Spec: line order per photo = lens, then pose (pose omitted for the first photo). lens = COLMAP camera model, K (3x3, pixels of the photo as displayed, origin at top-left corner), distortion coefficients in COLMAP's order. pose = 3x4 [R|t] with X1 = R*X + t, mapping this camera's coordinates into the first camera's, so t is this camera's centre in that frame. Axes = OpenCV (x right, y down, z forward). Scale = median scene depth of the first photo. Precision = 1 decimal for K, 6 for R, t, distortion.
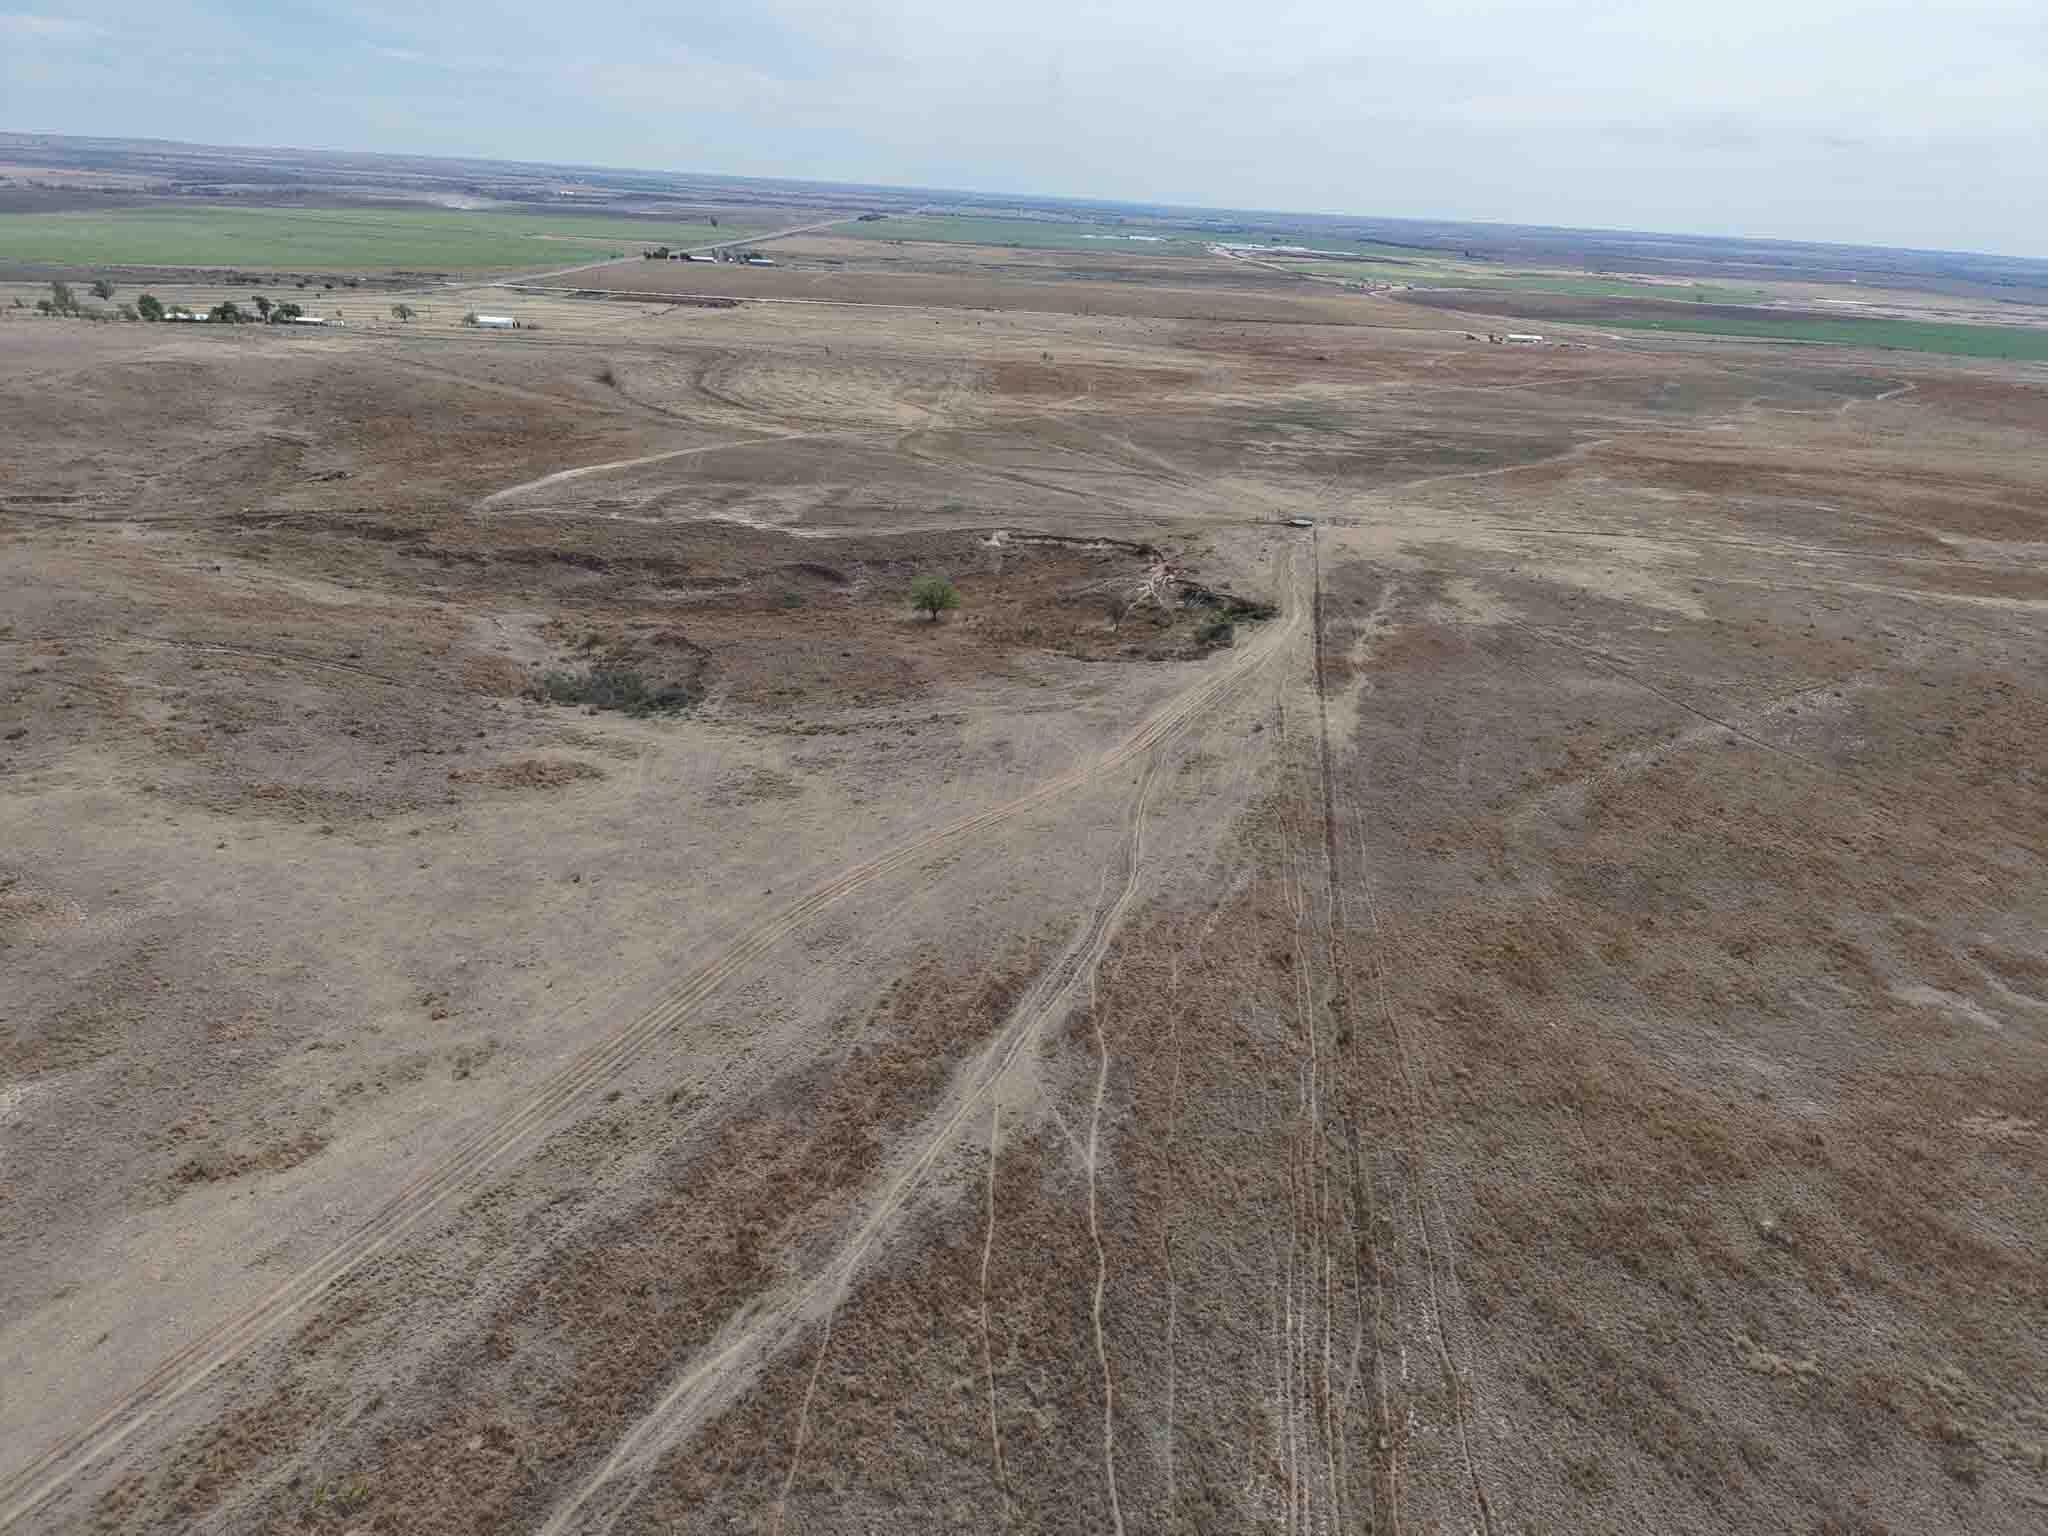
lens RADIAL K [[1373.5, 0, 1018.9], [0, 1373.5, 768.6], [0, 0, 1]] dist [0.026298, -0.025021]
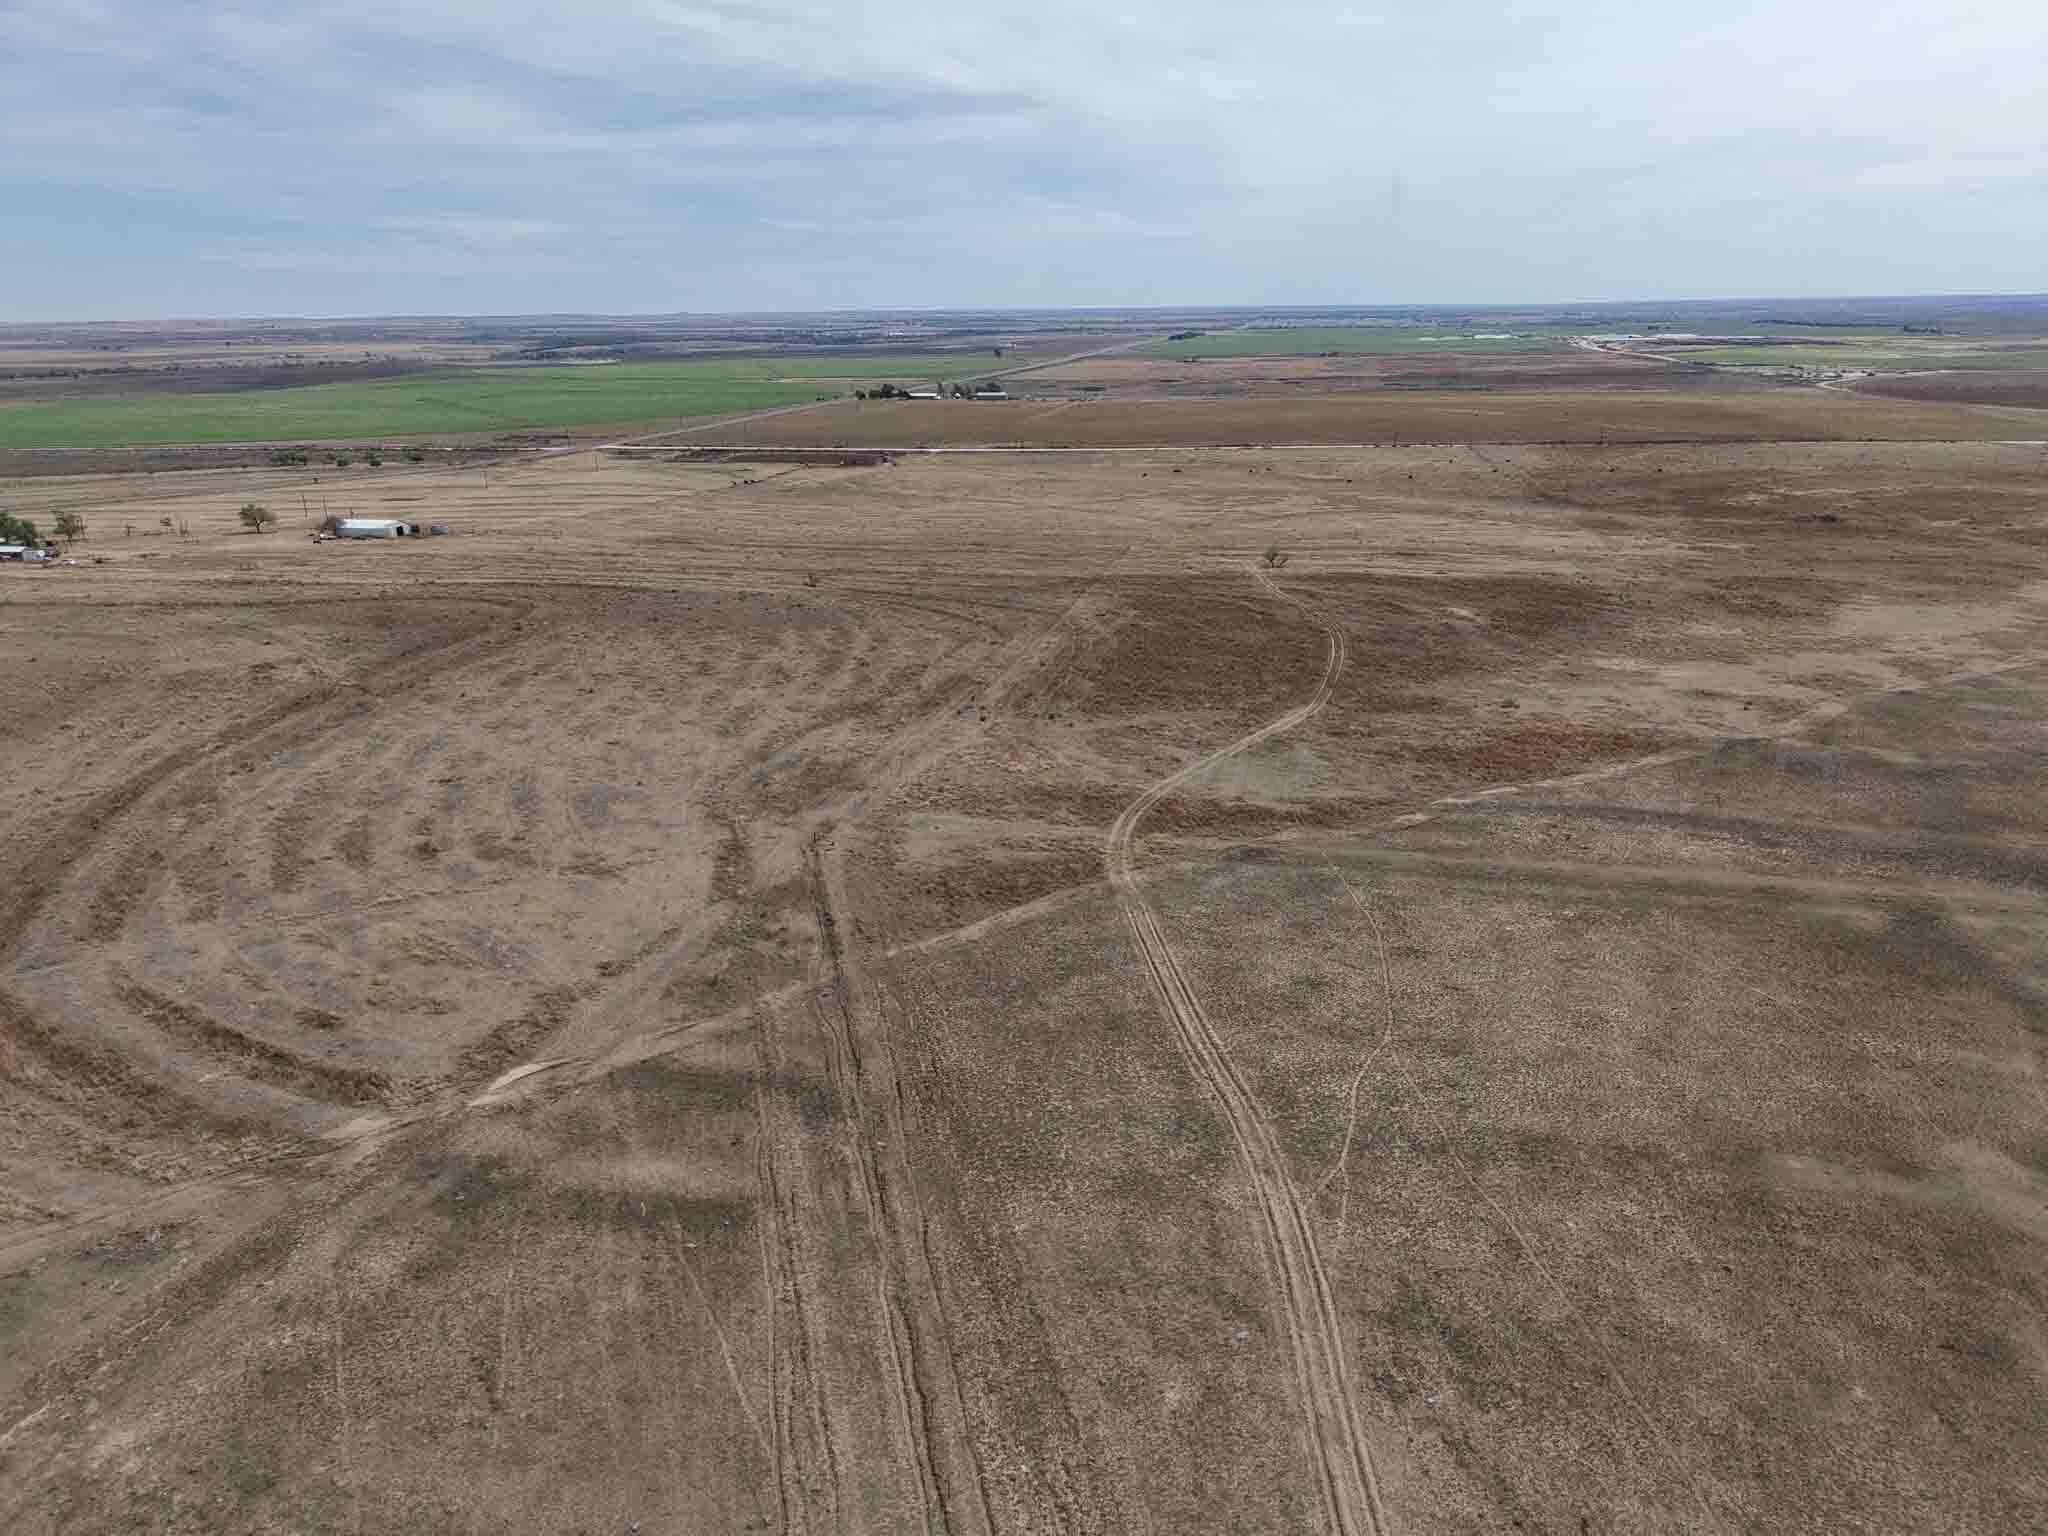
lens RADIAL K [[1355.9, 0, 1024.0], [0, 1355.9, 768.0], [0, 0, 1]] dist [0.030589, -0.023720]
pose [[0.970968, 0.007824, -0.239080, 0.024682], [-0.025857, 0.997042, -0.072383, -0.088750], [0.237806, 0.076464, 0.968298, 0.240444]]
